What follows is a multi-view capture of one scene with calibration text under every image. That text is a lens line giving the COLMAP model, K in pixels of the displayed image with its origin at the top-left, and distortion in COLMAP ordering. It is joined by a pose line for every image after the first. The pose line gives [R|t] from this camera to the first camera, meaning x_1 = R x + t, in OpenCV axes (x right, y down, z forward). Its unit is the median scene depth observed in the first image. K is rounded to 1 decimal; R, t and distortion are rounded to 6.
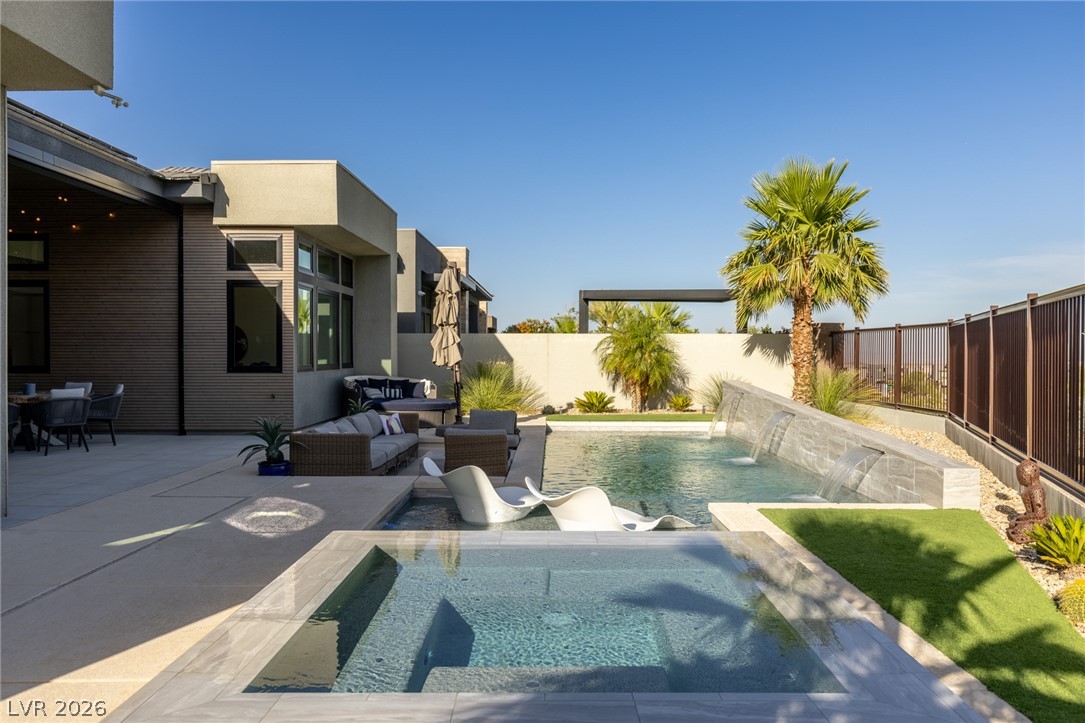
lens RADIAL K [[804.9, 0, 543.6], [0, 804.9, 336.3], [0, 0, 1]] dist [0.003414, 0.004348]
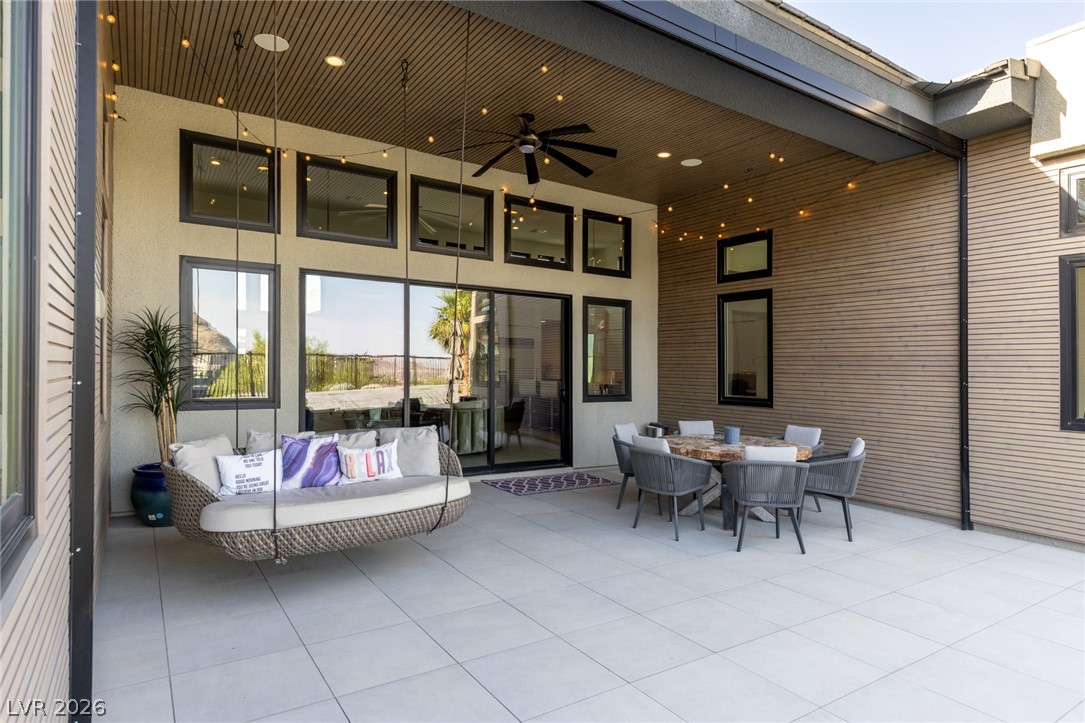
lens RADIAL K [[614.7, 0, 542.5], [0, 614.7, 361.5], [0, 0, 1]] dist [0.000768, -0.000770]
pose [[0.555712, -0.001722, -0.831373, -0.247900], [-0.003201, 0.999986, -0.004211, 0.003234], [0.831369, 0.005001, 0.555699, 0.493675]]
